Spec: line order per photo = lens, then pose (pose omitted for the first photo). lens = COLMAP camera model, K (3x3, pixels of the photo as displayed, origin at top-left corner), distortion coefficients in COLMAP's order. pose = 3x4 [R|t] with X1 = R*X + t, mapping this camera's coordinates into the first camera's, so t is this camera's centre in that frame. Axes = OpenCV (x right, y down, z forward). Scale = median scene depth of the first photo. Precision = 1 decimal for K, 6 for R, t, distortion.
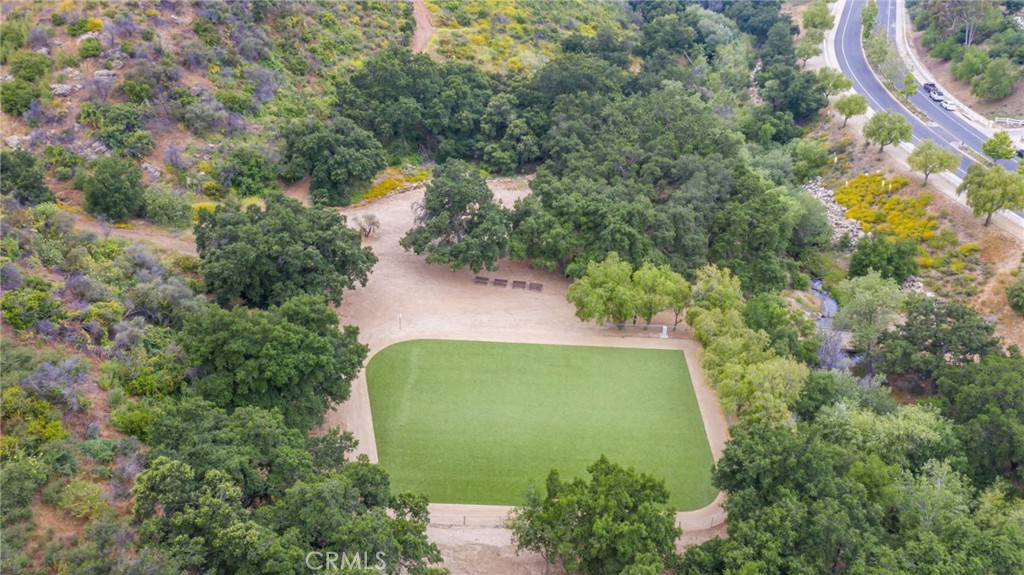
lens RADIAL K [[814.6, 0, 511.7], [0, 814.6, 293.3], [0, 0, 1]] dist [-0.001326, 0.009024]
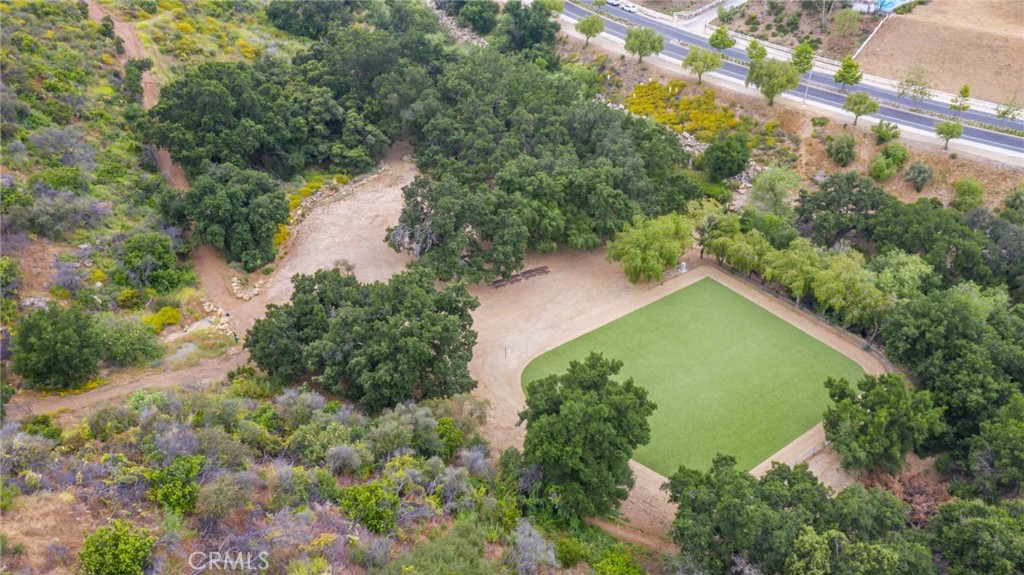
lens RADIAL K [[814.6, 0, 511.7], [0, 814.6, 293.3], [0, 0, 1]] dist [-0.001326, 0.009024]
pose [[0.773462, -0.364990, 0.518208, -0.468861], [0.304243, 0.931010, 0.201635, -0.171881], [-0.556051, 0.001705, 0.831146, 0.133841]]
